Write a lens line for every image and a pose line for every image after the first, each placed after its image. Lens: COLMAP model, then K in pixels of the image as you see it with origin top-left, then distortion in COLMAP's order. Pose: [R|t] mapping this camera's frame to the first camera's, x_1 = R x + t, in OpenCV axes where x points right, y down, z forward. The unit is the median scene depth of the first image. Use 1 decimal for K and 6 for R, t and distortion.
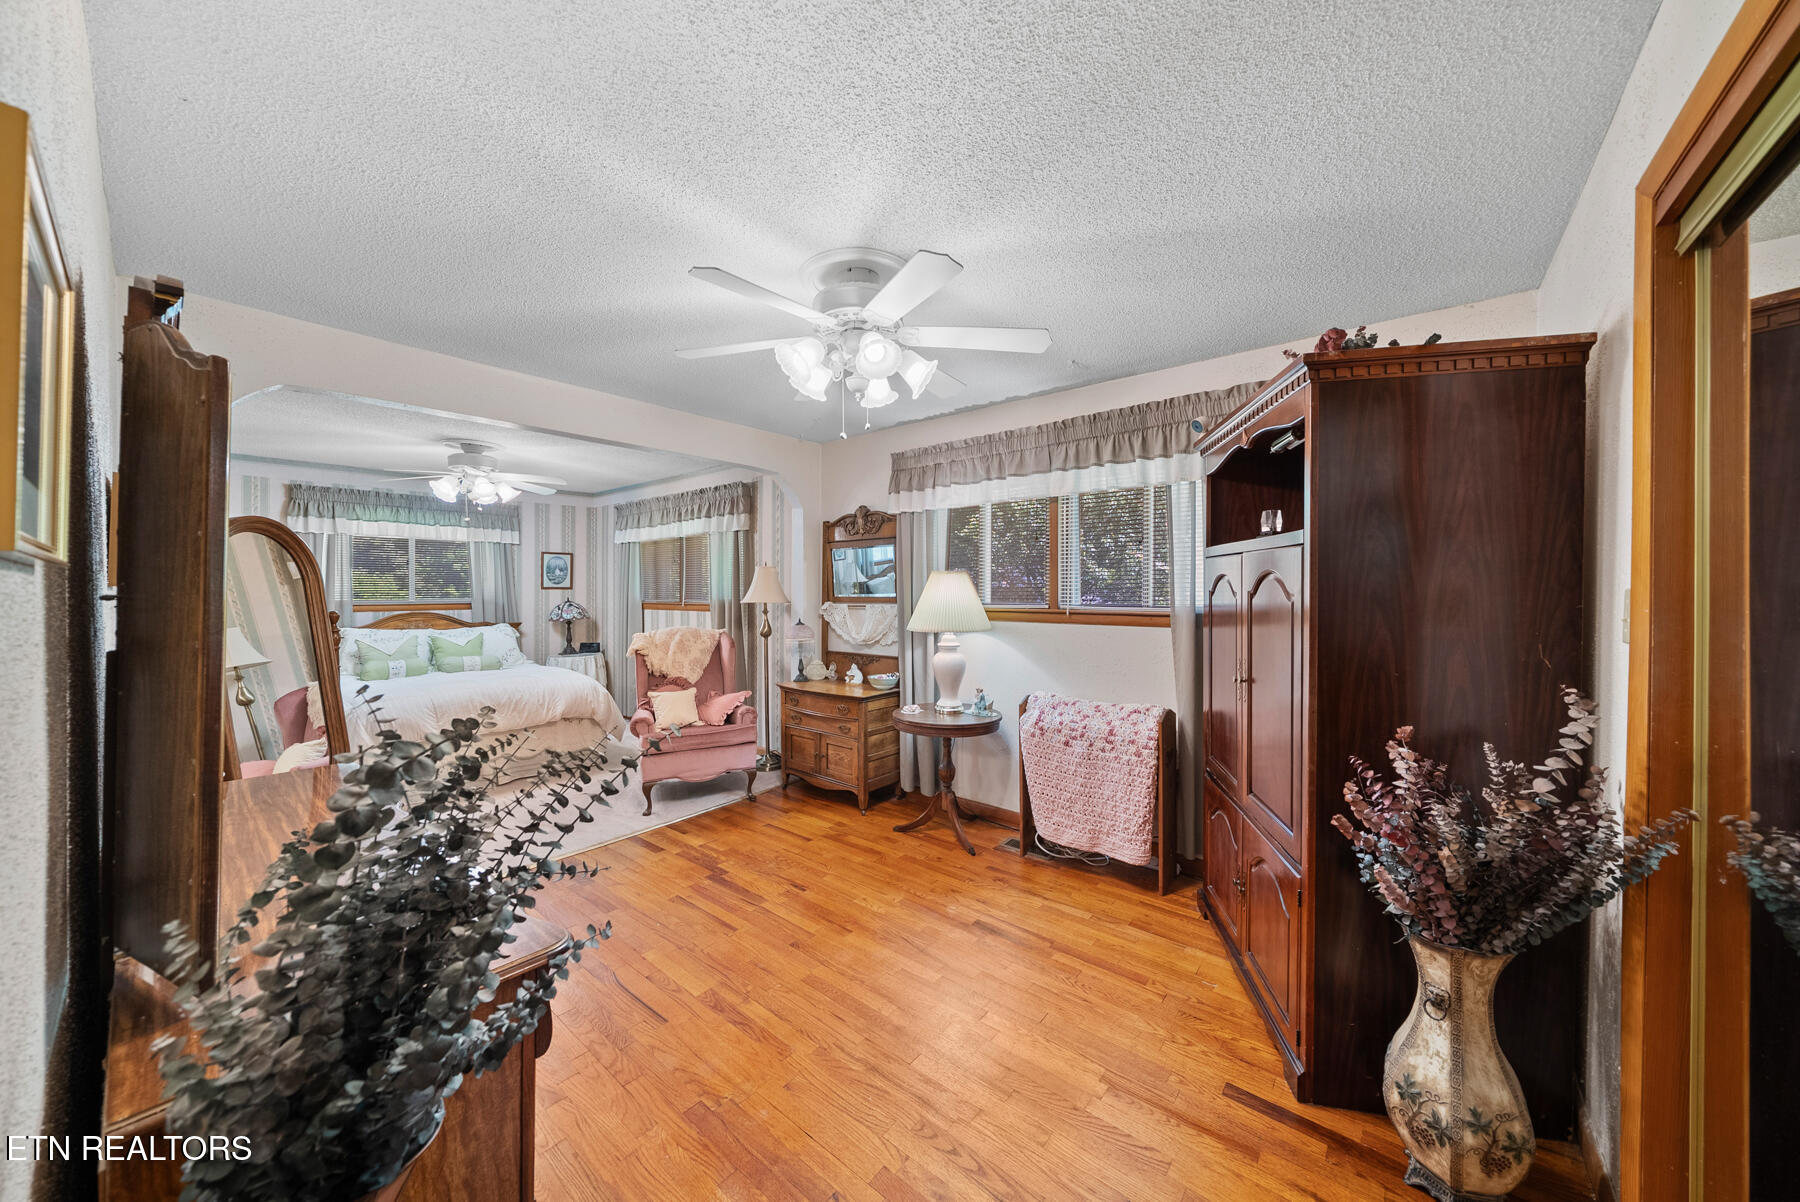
lens RADIAL K [[621.0, 0, 902.3], [0, 621.0, 591.5], [0, 0, 1]] dist [-0.007105, -0.000024]
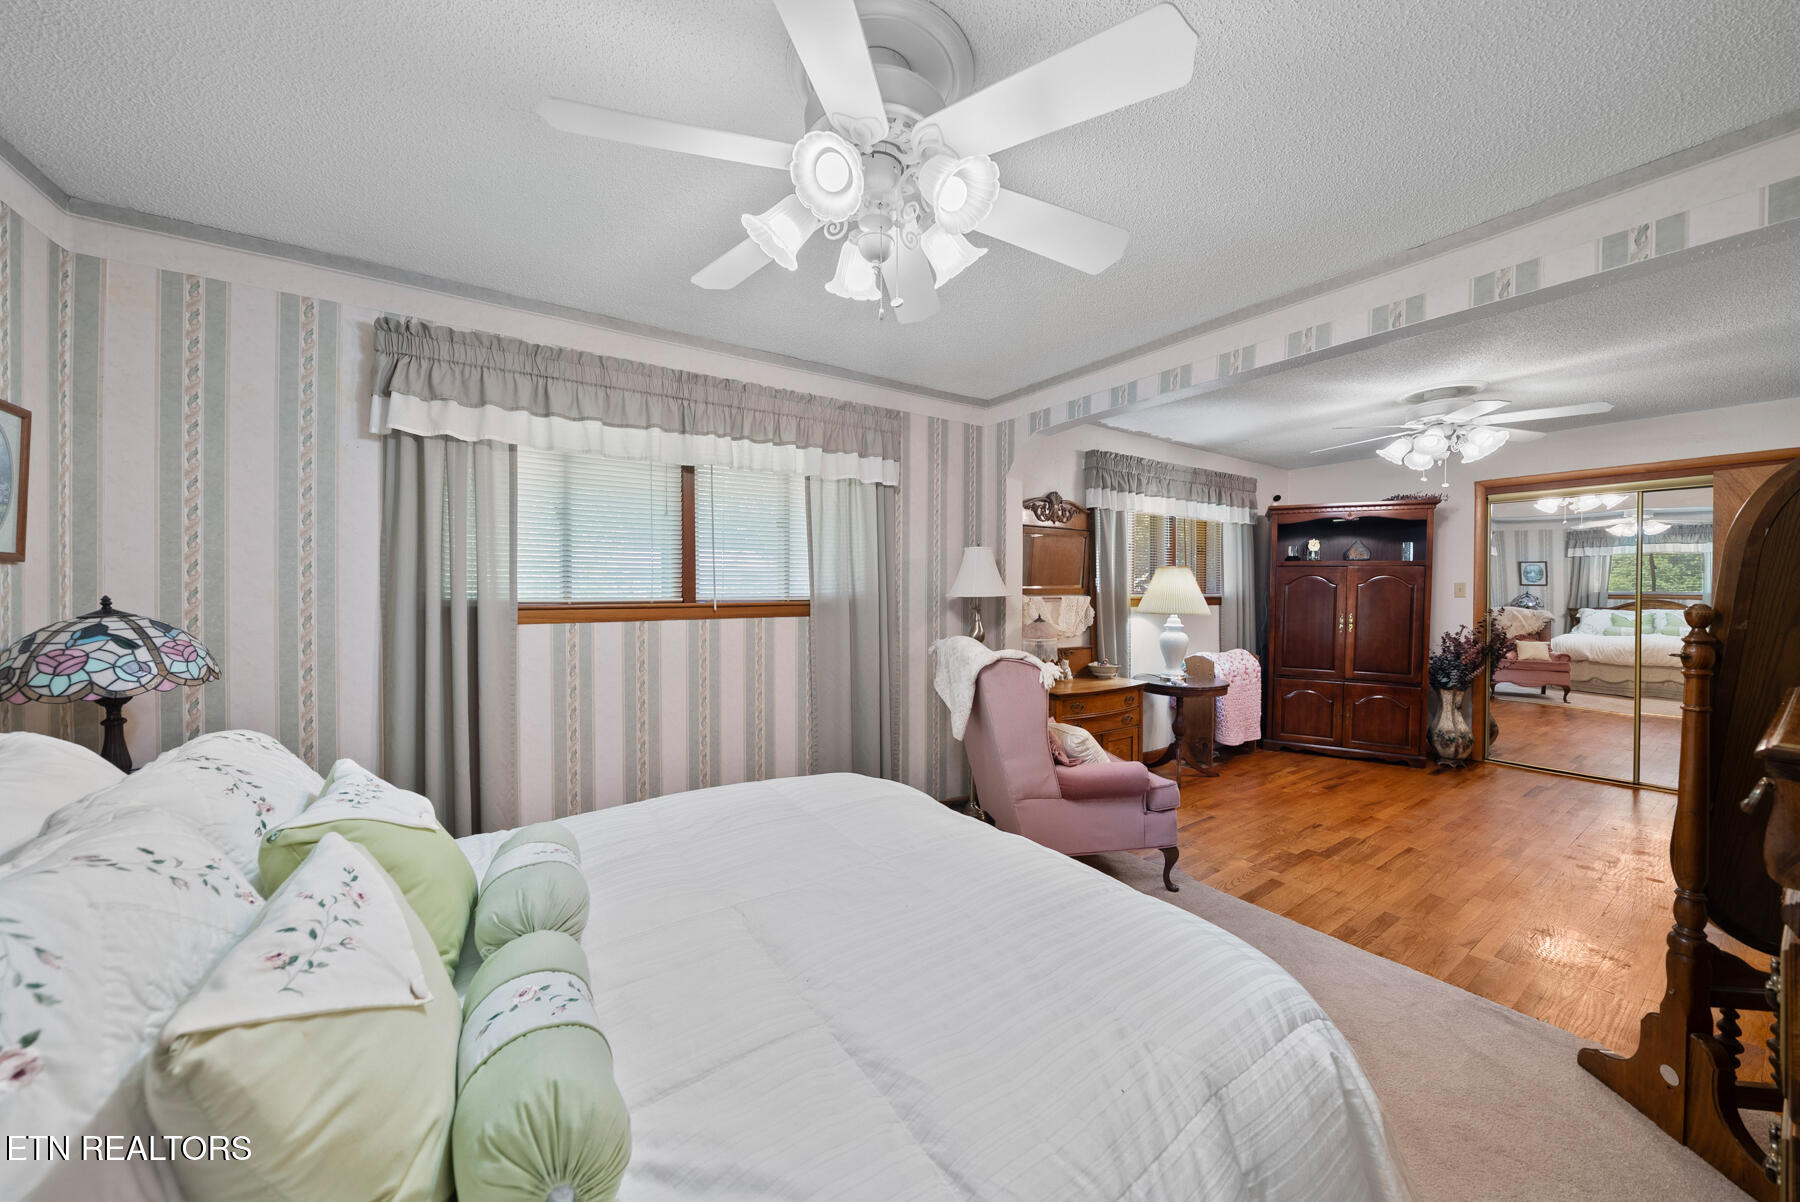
lens RADIAL K [[621.0, 0, 902.3], [0, 621.0, 591.5], [0, 0, 1]] dist [-0.007105, -0.000024]
pose [[0.294460, -0.007157, 0.955637, -1.015152], [-0.003621, 0.999956, 0.008605, 0.004628], [-0.955657, -0.005994, 0.294421, 0.924153]]
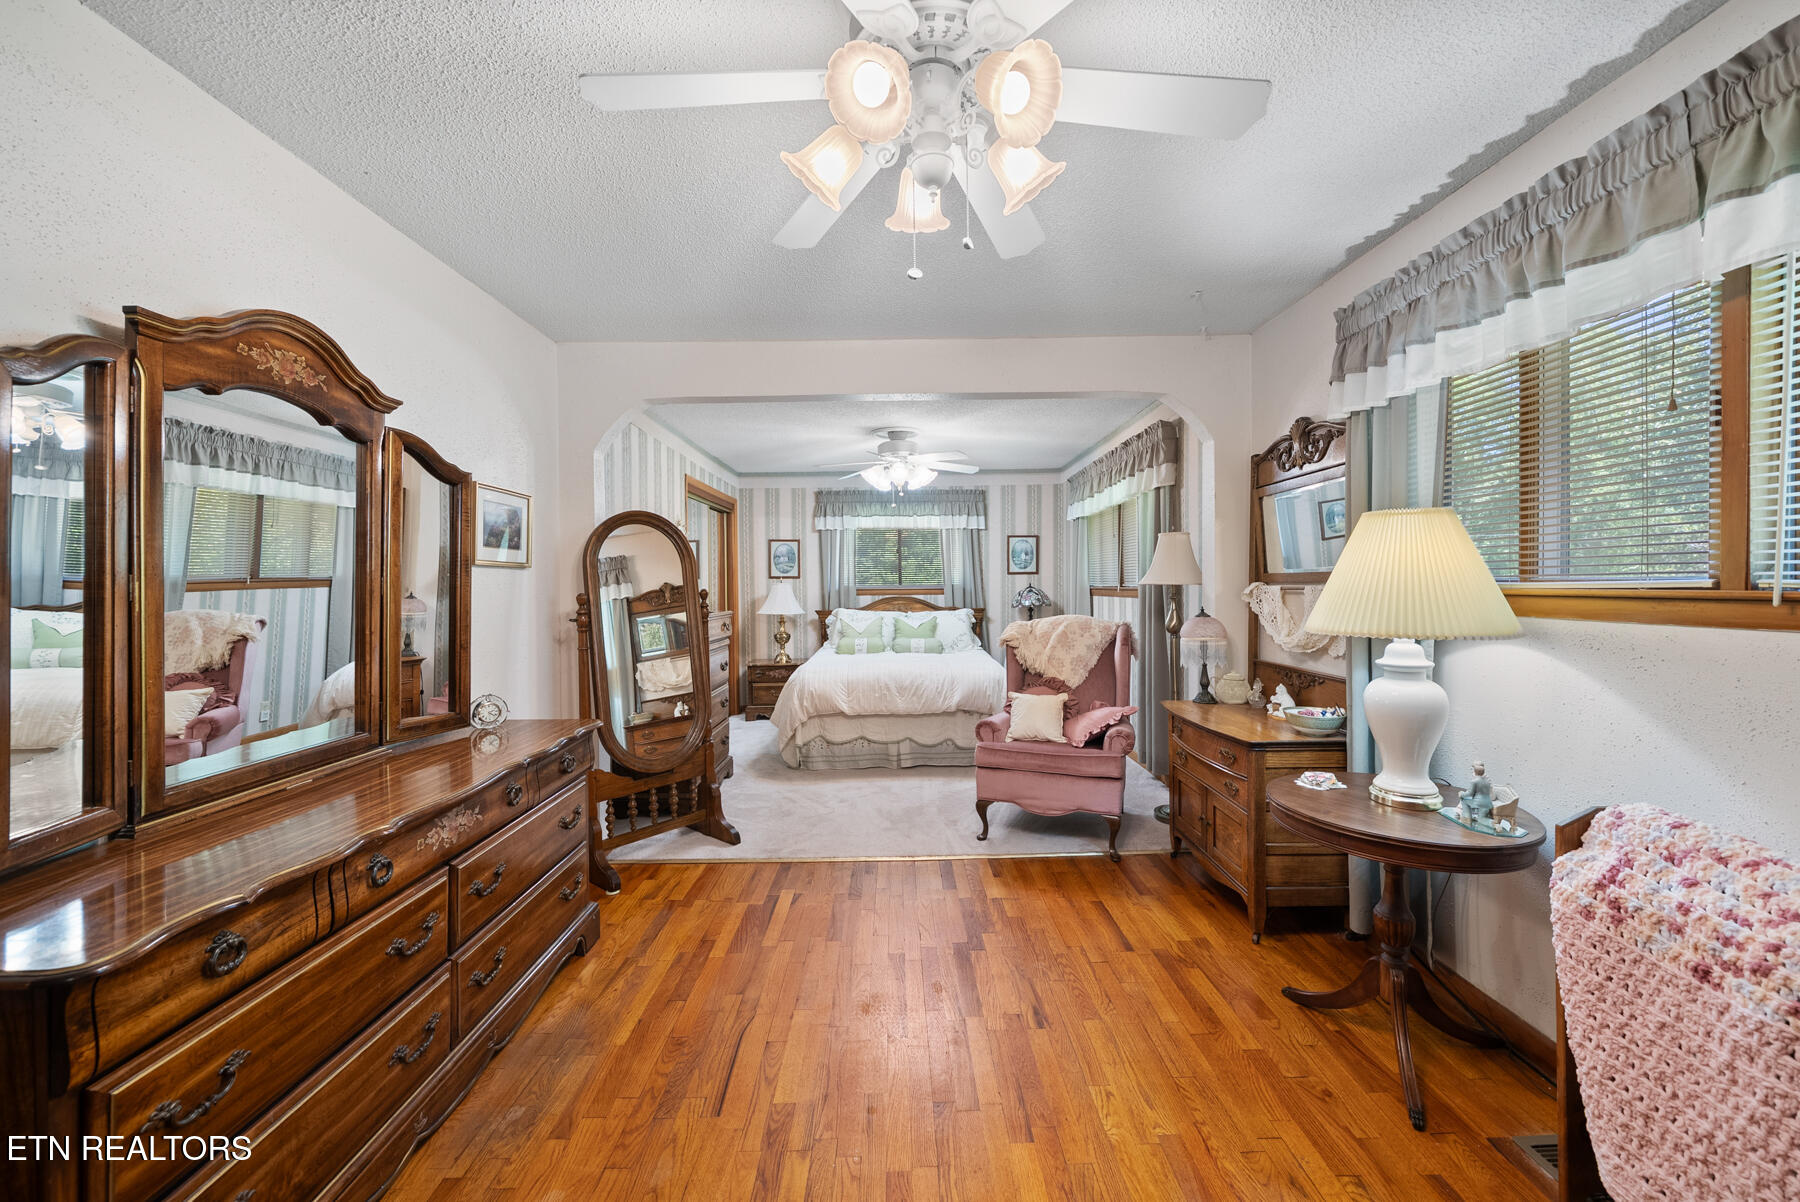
lens RADIAL K [[681.2, 0, 900.7], [0, 681.2, 588.7], [0, 0, 1]] dist [-0.007920, 0.000285]
pose [[0.636800, -0.000912, -0.771029, 0.186540], [0.007456, 0.999960, 0.004976, 0.017555], [0.770993, -0.008918, 0.636781, 0.289167]]
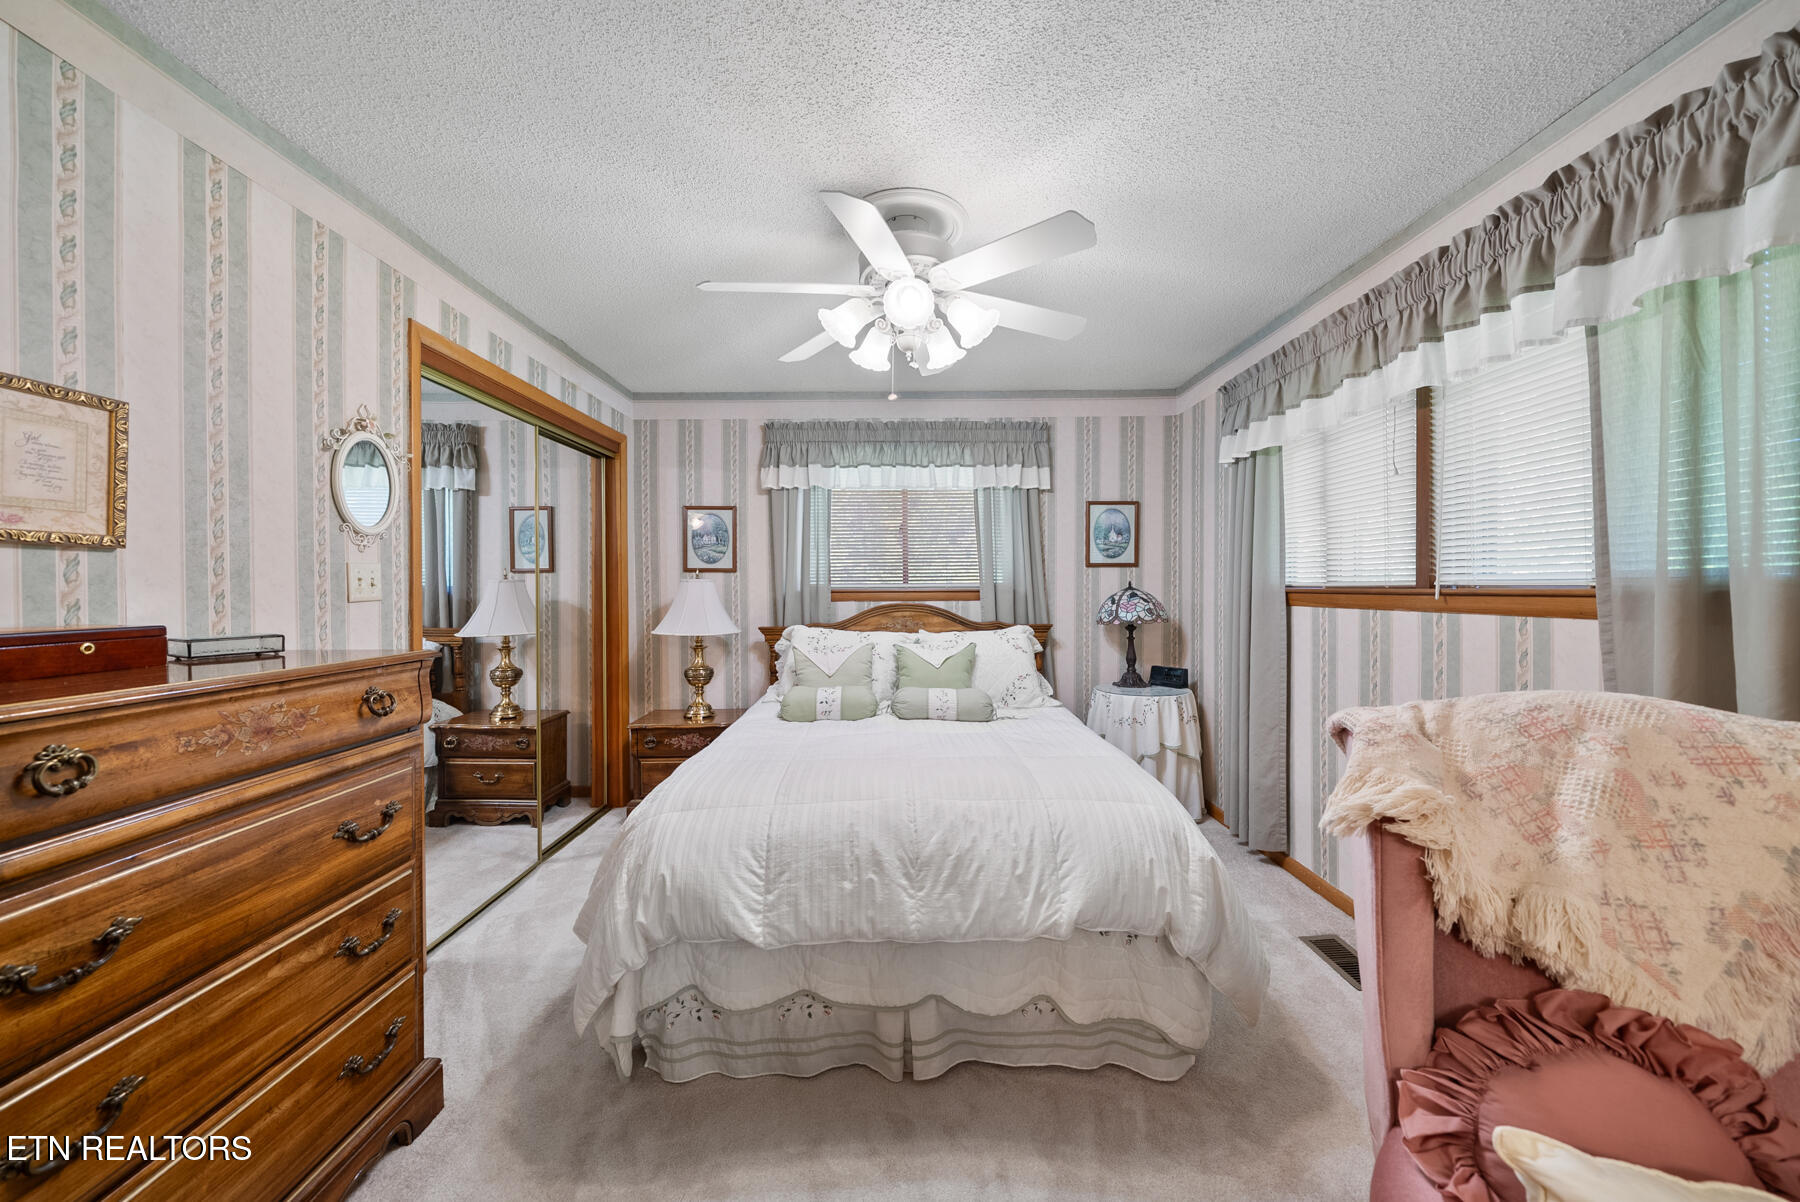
lens RADIAL K [[626.1, 0, 898.7], [0, 626.1, 595.5], [0, 0, 1]] dist [-0.006950, -0.000175]
pose [[0.634357, 0.007716, -0.773002, -0.359261], [0.002813, 0.999921, 0.012290, 0.021806], [0.773035, -0.009970, 0.634284, 0.729702]]
